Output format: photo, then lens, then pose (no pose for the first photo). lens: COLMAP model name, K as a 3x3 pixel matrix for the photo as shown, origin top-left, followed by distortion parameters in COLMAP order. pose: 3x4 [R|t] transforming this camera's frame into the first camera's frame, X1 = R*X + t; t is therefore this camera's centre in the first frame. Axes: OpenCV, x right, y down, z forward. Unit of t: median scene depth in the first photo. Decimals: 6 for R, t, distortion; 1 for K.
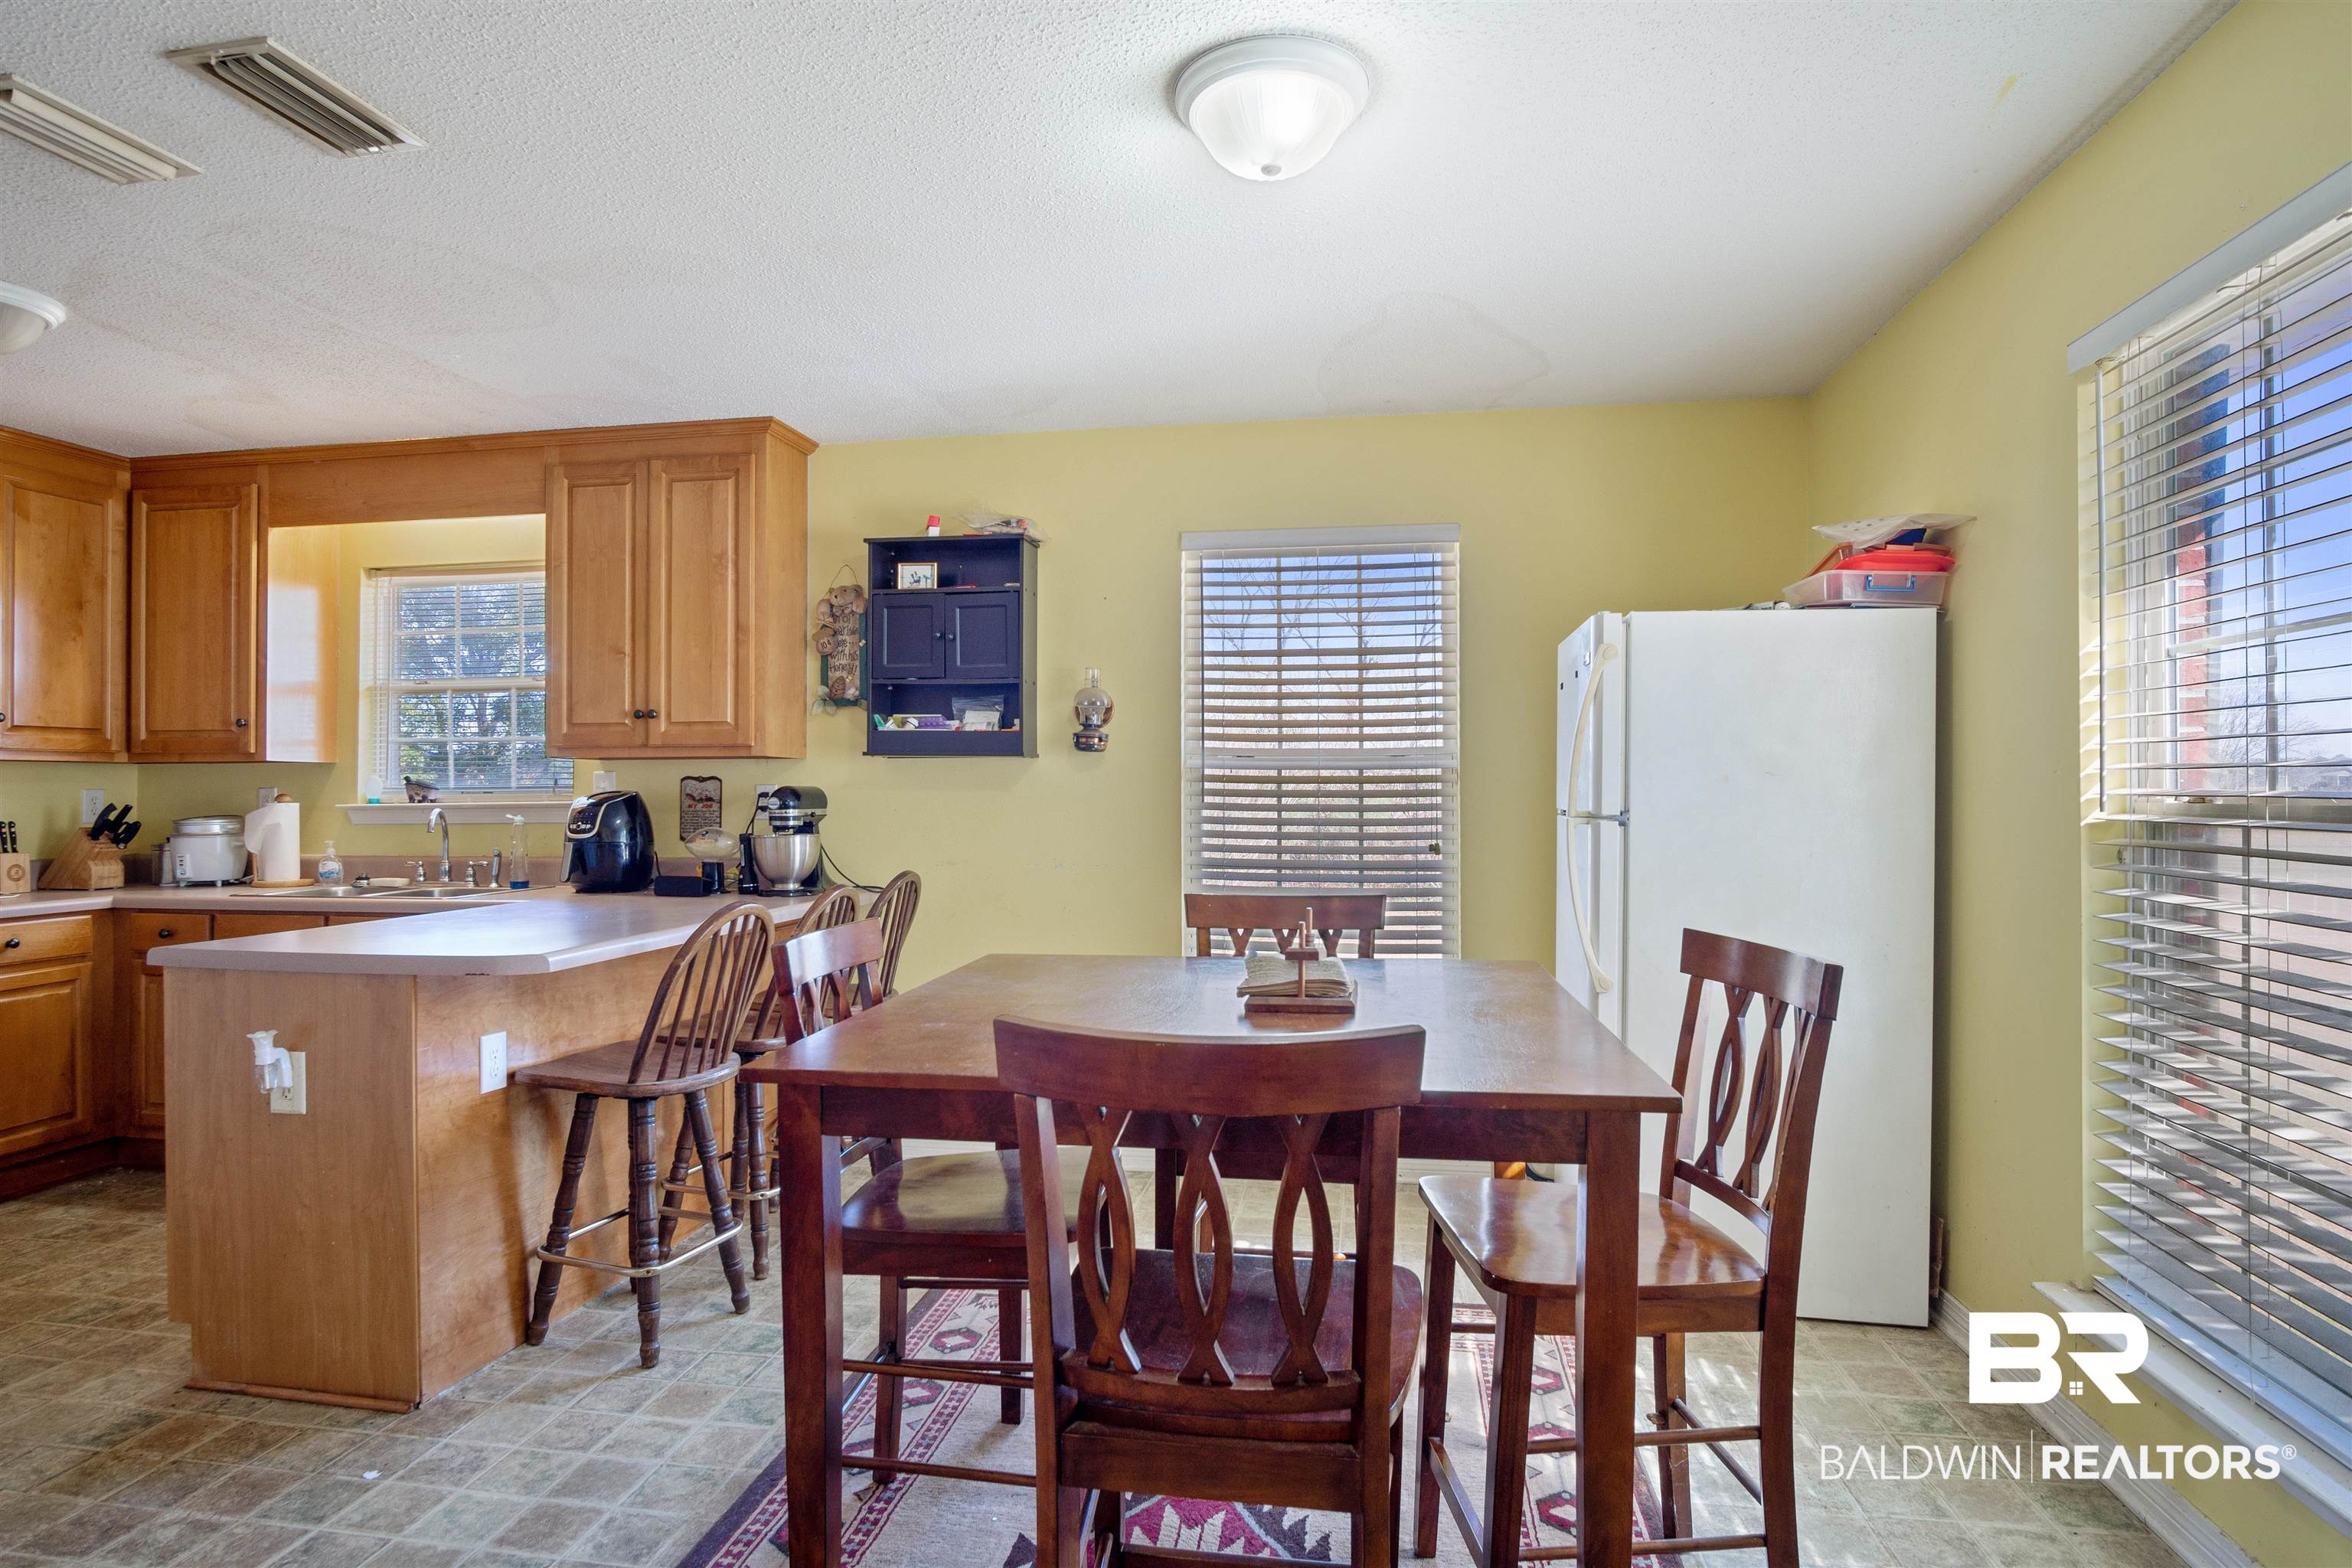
lens RADIAL K [[1294.6, 0, 1163.3], [0, 1294.6, 785.6], [0, 0, 1]] dist [-0.028929, 0.007304]
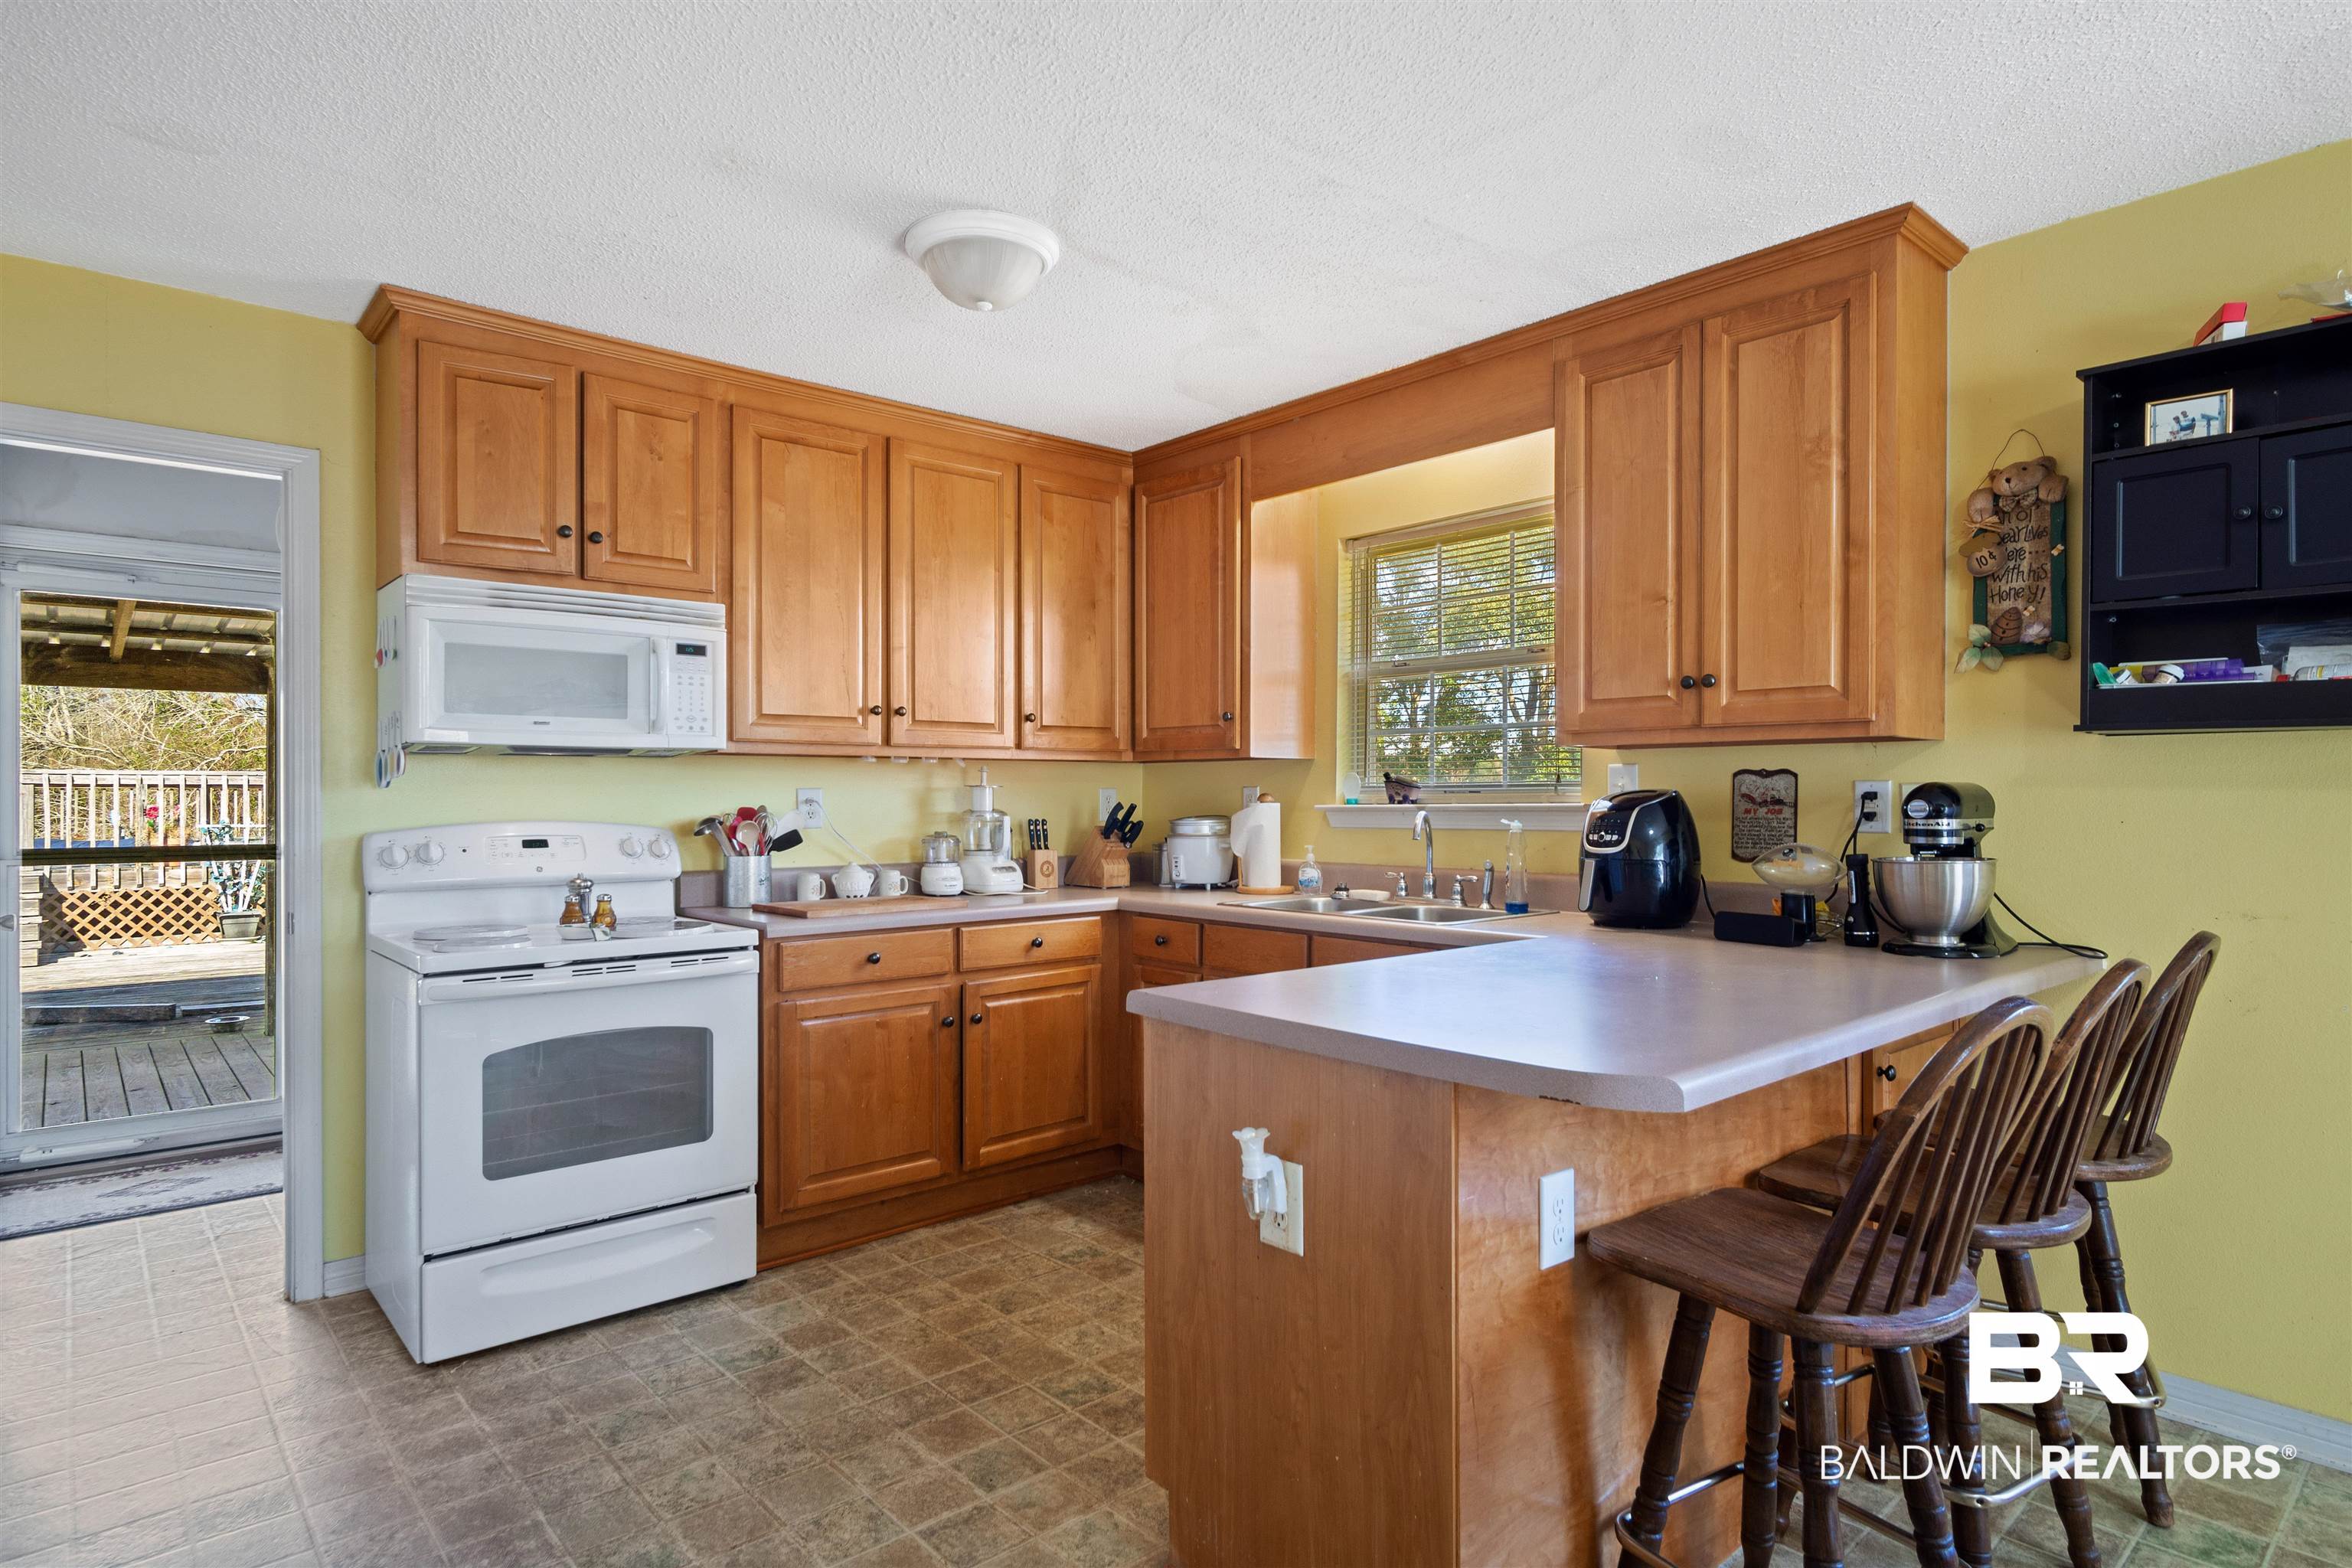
lens RADIAL K [[1294.6, 0, 1171.0], [0, 1294.6, 789.6], [0, 0, 1]] dist [-0.028929, 0.007304]
pose [[0.784204, 0.000203, -0.620503, -0.189116], [0.001300, 0.999997, 0.001971, 0.002189], [0.620502, -0.002352, 0.784201, 0.262891]]
